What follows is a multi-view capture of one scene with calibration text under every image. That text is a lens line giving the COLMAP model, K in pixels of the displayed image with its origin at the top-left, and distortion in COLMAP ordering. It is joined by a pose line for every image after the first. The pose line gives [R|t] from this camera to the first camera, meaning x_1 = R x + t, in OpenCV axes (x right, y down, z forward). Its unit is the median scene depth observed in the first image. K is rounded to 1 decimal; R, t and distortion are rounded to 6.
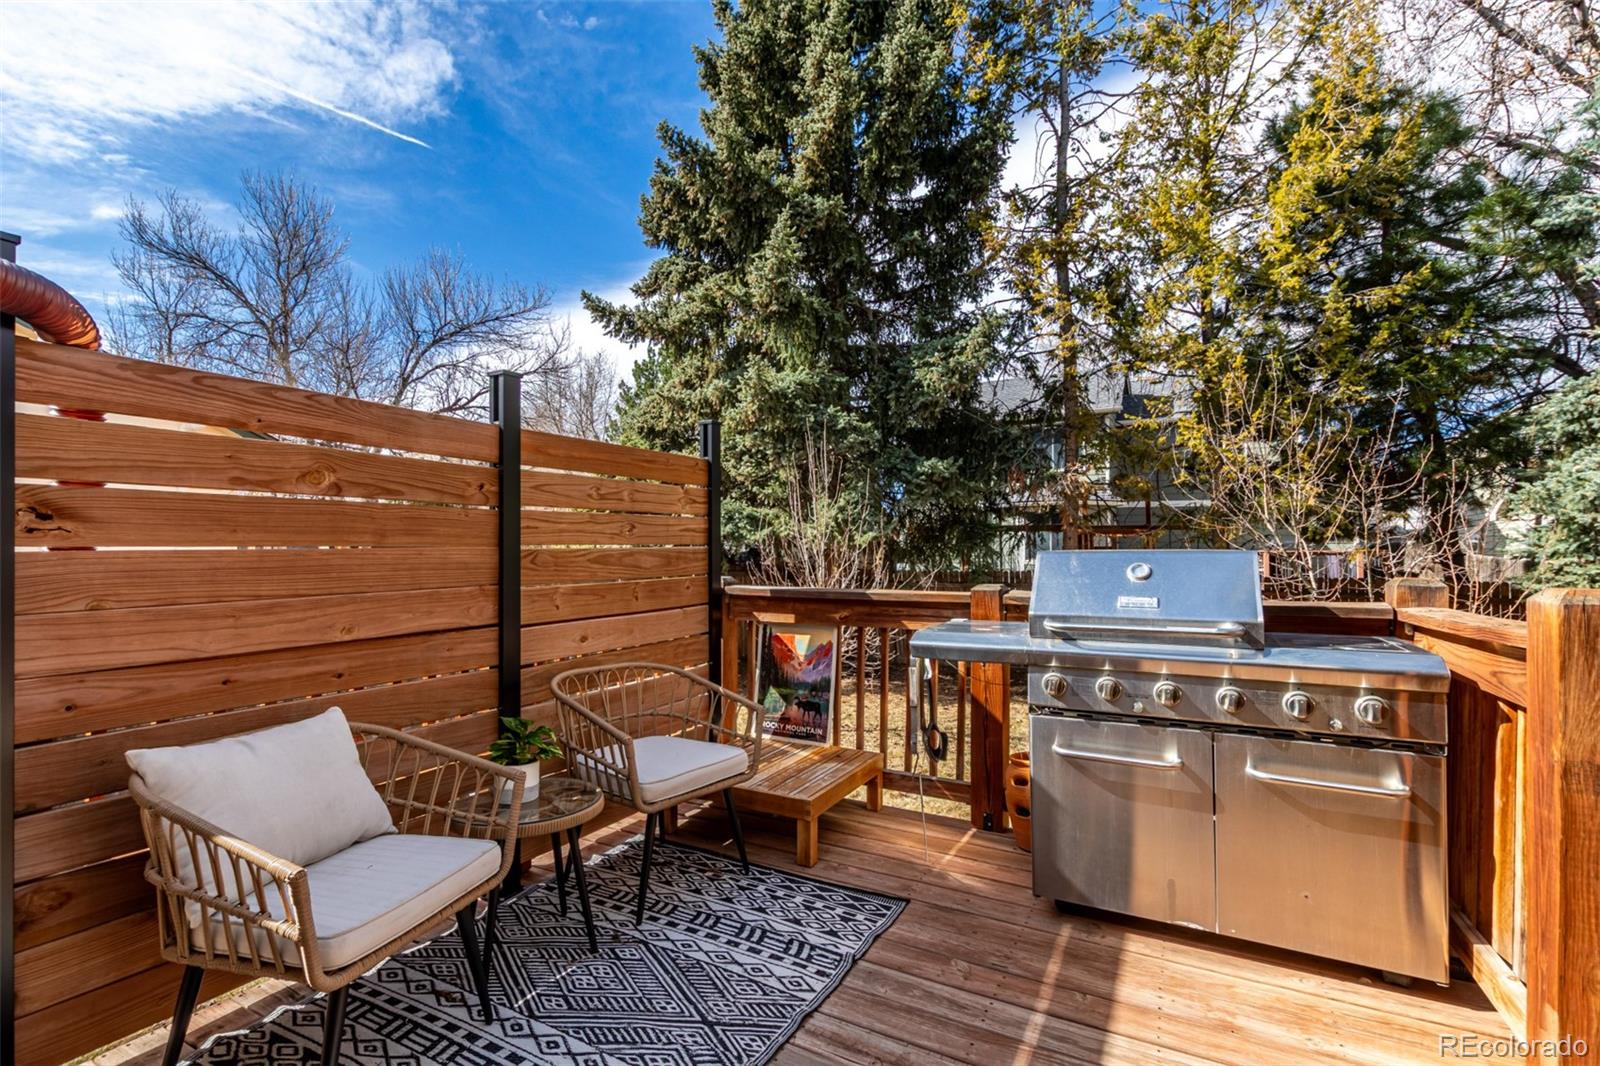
lens RADIAL K [[740.7, 0, 800.0], [0, 740.7, 533.0], [0, 0, 1]] dist [0.004460, 0.000915]
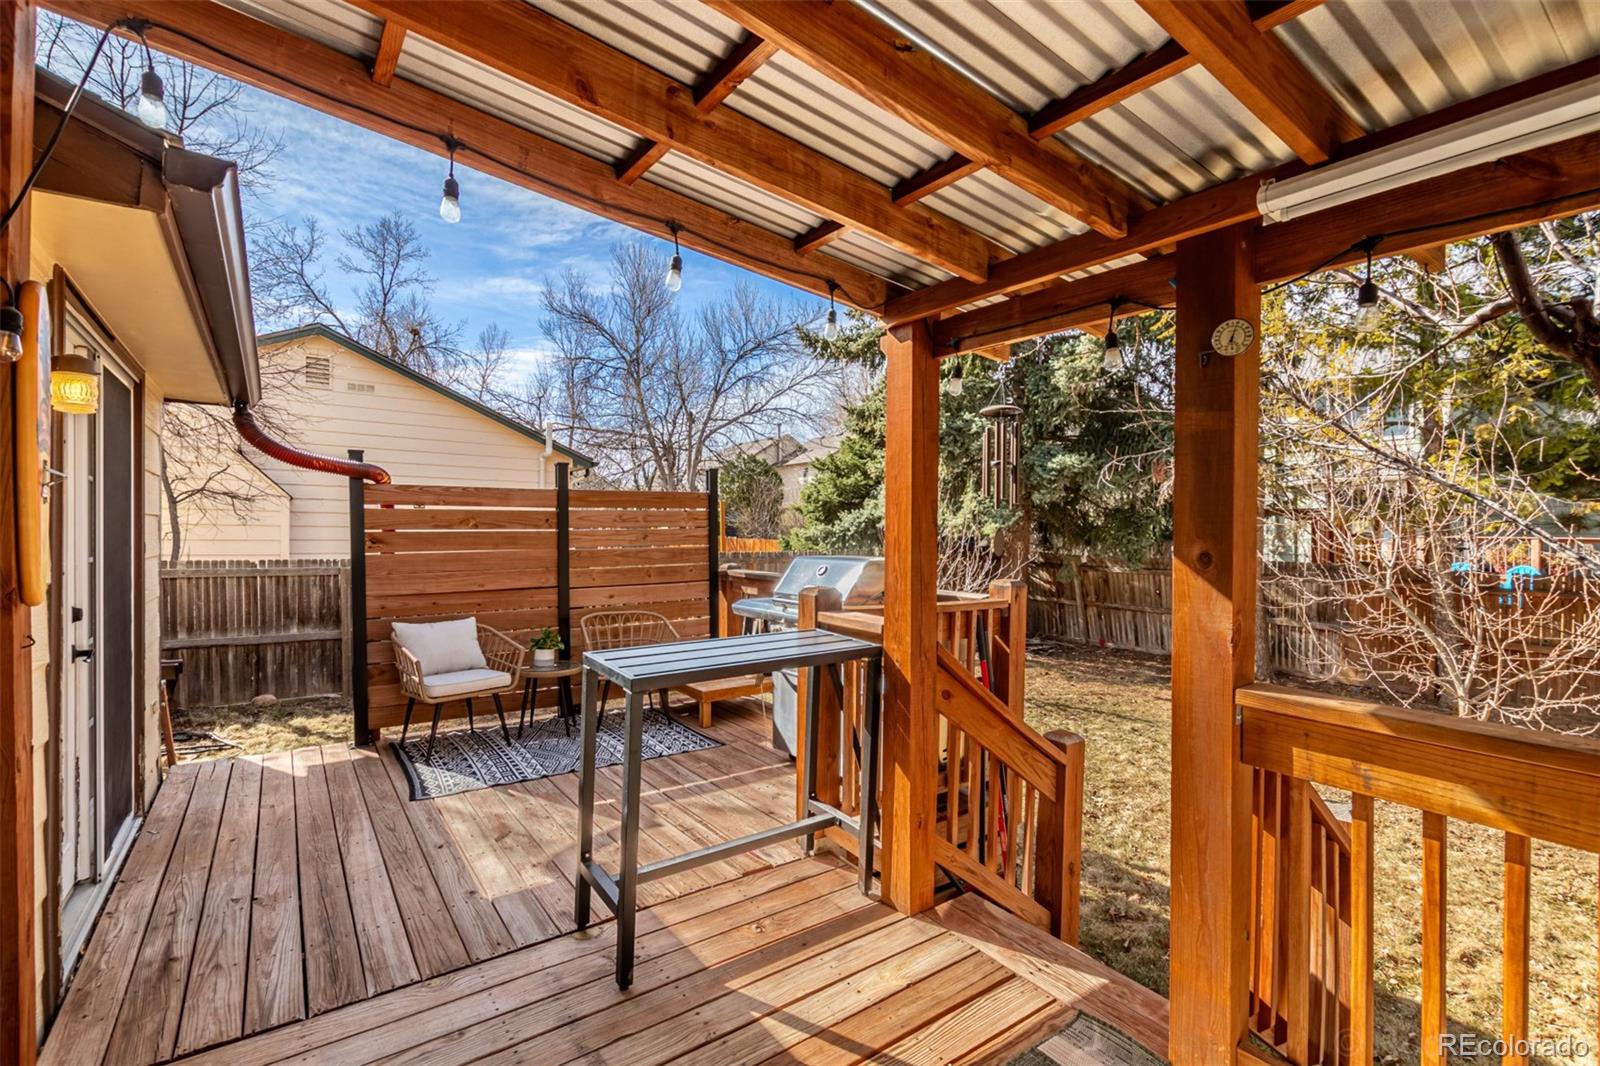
lens RADIAL K [[754.7, 0, 800.0], [0, 754.7, 533.0], [0, 0, 1]] dist [-0.001337, 0.001101]
pose [[0.896575, 0.010169, -0.442775, 1.103711], [0.006018, 0.999364, 0.035138, -0.094776], [0.442851, -0.034168, 0.895944, -0.569143]]
